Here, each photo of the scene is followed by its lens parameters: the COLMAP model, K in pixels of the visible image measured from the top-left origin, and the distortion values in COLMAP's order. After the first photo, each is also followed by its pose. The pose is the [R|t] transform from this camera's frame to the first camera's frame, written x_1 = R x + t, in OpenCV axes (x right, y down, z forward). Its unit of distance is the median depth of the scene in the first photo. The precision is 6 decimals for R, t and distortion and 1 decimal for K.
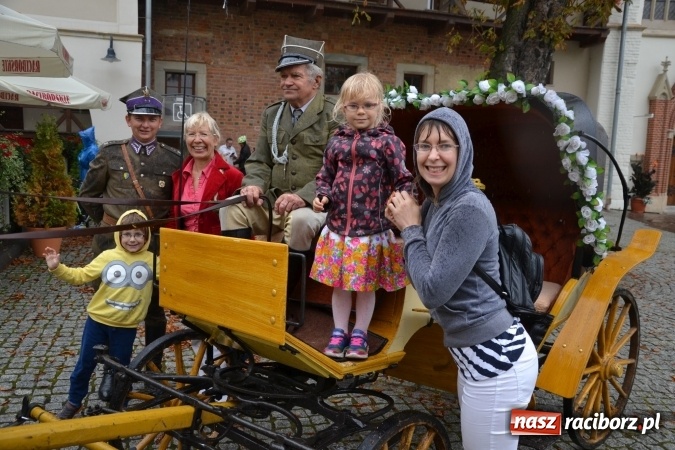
lens RADIAL K [[584.2, 0, 331.2], [0, 584.2, 227.7], [0, 0, 1]] dist [-0.076988, 0.121540]
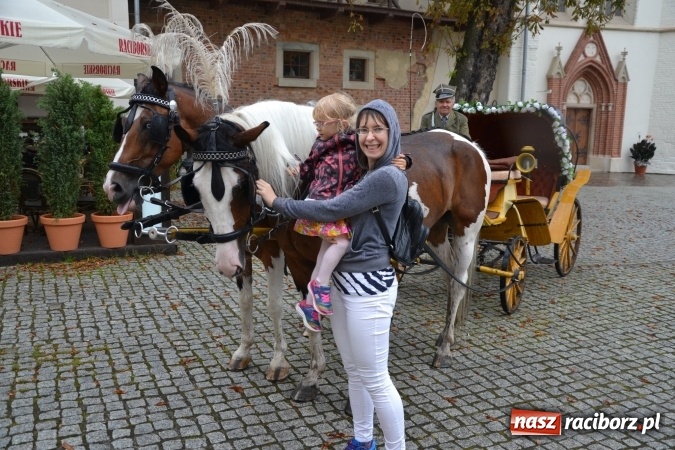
lens RADIAL K [[567.7, 0, 328.2], [0, 567.7, 215.9], [0, 0, 1]] dist [-0.076112, 0.065850]
pose [[0.989367, -0.046152, 0.137925, -0.250994], [0.041928, 0.998563, 0.033380, 0.025303], [-0.139267, -0.027242, 0.989880, -0.333863]]
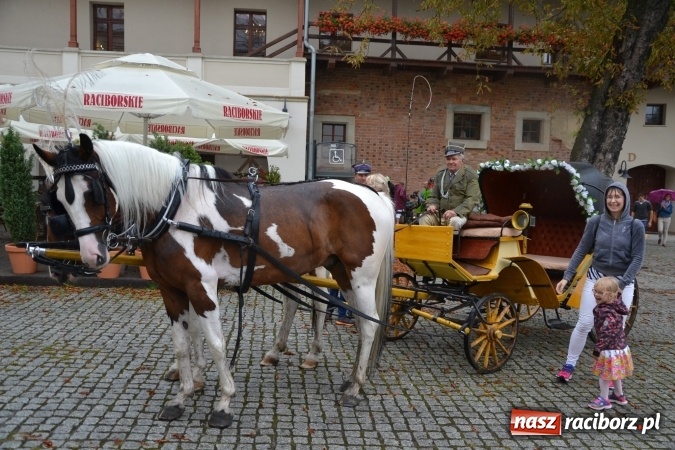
lens RADIAL K [[560.7, 0, 348.2], [0, 560.7, 230.3], [0, 0, 1]] dist [-0.089699, 0.104185]
pose [[0.981883, 0.008522, -0.189297, -0.013189], [-0.018267, 0.998593, -0.049792, 0.040732], [0.188607, 0.052347, 0.980657, -0.370362]]
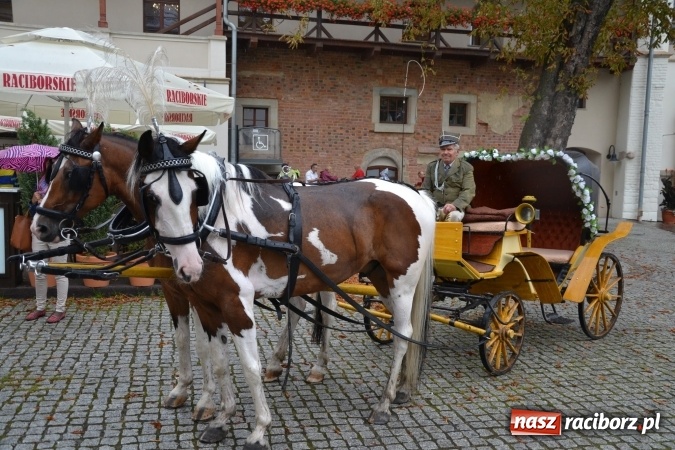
lens RADIAL K [[584.2, 0, 335.9], [0, 584.2, 229.7], [0, 0, 1]] dist [-0.076988, 0.121540]
pose [[0.998472, -0.013954, -0.053462, -0.108740], [0.012392, 0.999490, -0.029433, 0.028460], [0.053845, 0.028725, 0.998136, -0.356191]]
